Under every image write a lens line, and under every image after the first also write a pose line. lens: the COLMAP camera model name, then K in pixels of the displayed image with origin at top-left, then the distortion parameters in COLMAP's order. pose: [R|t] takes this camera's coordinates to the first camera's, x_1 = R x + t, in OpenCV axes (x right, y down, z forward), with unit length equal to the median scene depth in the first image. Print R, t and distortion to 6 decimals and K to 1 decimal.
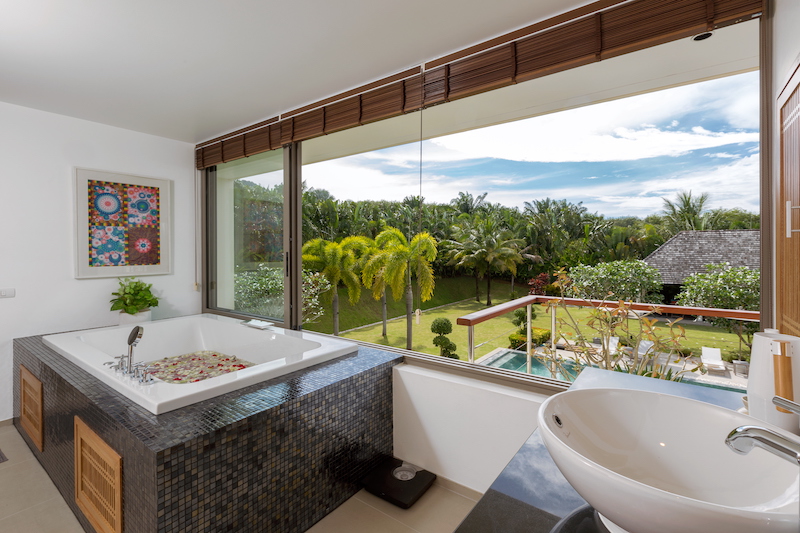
lens RADIAL K [[362.2, 0, 390.6], [0, 362.2, 251.0], [0, 0, 1]] dist [-0.001159, -0.000681]
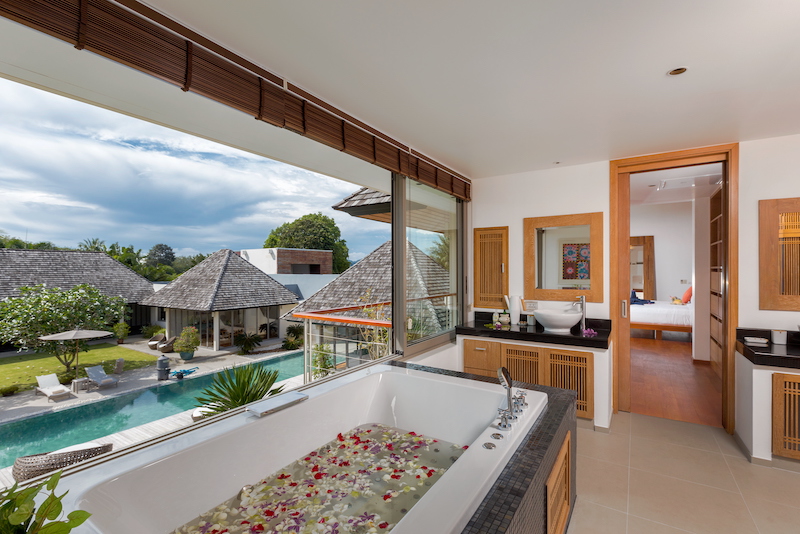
lens RADIAL K [[362.2, 0, 414.7], [0, 362.2, 271.1], [0, 0, 1]] dist [-0.001159, -0.000681]
pose [[-0.112029, 0.004141, 0.993696, -0.115896], [0.000664, 0.999991, -0.004093, -0.002107], [-0.993705, 0.000201, -0.112031, 0.097552]]
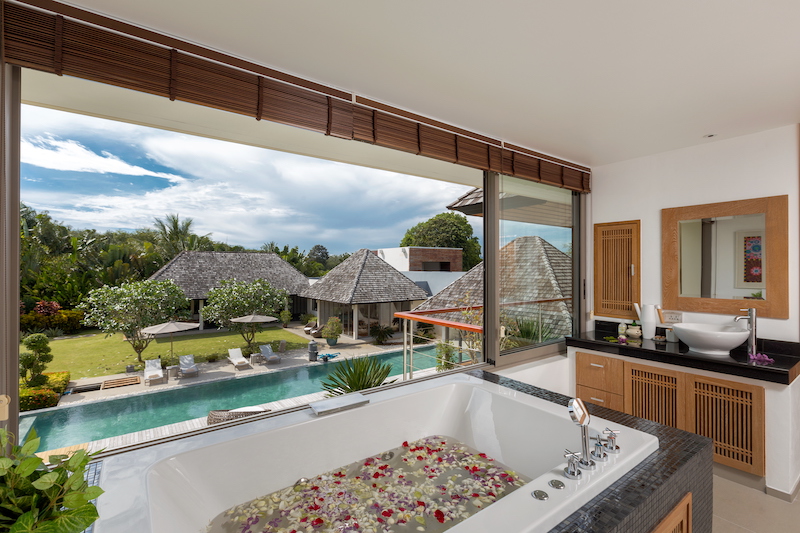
lens RADIAL K [[362.2, 0, 405.5], [0, 362.2, 265.0], [0, 0, 1]] dist [-0.001159, -0.000681]
pose [[0.262127, 0.014869, 0.964919, -0.111690], [-0.007045, 0.999884, -0.013494, -0.003649], [-0.965008, -0.003261, 0.262201, 0.086438]]
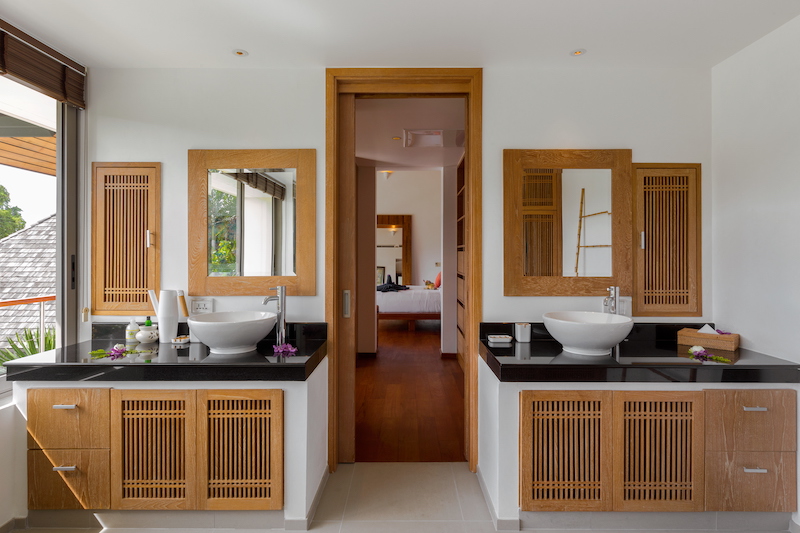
lens RADIAL K [[417.8, 0, 404.2], [0, 417.8, 254.1], [0, 0, 1]] dist [0.000681, -0.001594]
pose [[-0.612942, 0.007366, 0.790094, -0.076624], [0.003373, 0.999972, -0.006706, 0.000347], [-0.790121, -0.001446, -0.612950, 0.053546]]
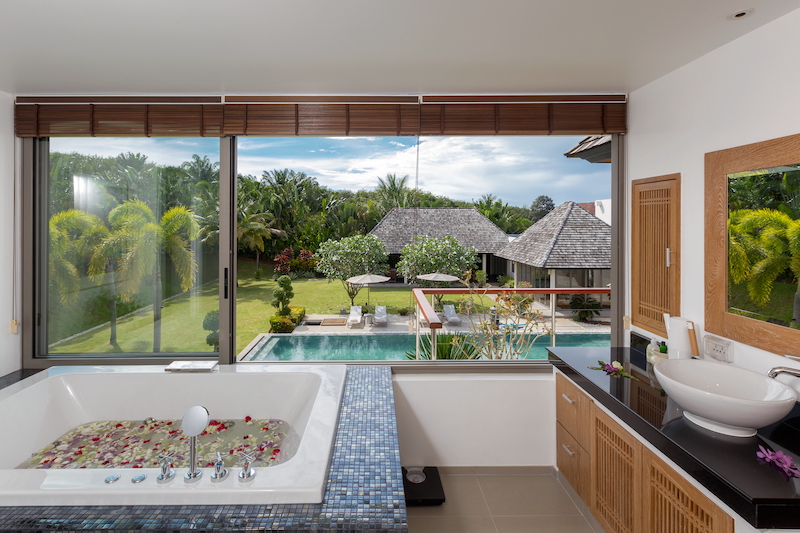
lens RADIAL K [[401.1, 0, 377.9], [0, 401.1, 217.1], [0, 0, 1]] dist [-0.011044, 0.002241]
pose [[0.783854, 0.013376, 0.620801, -0.066274], [-0.006876, 0.999894, -0.012861, -0.011502], [-0.620907, 0.005812, 0.783863, 0.011382]]
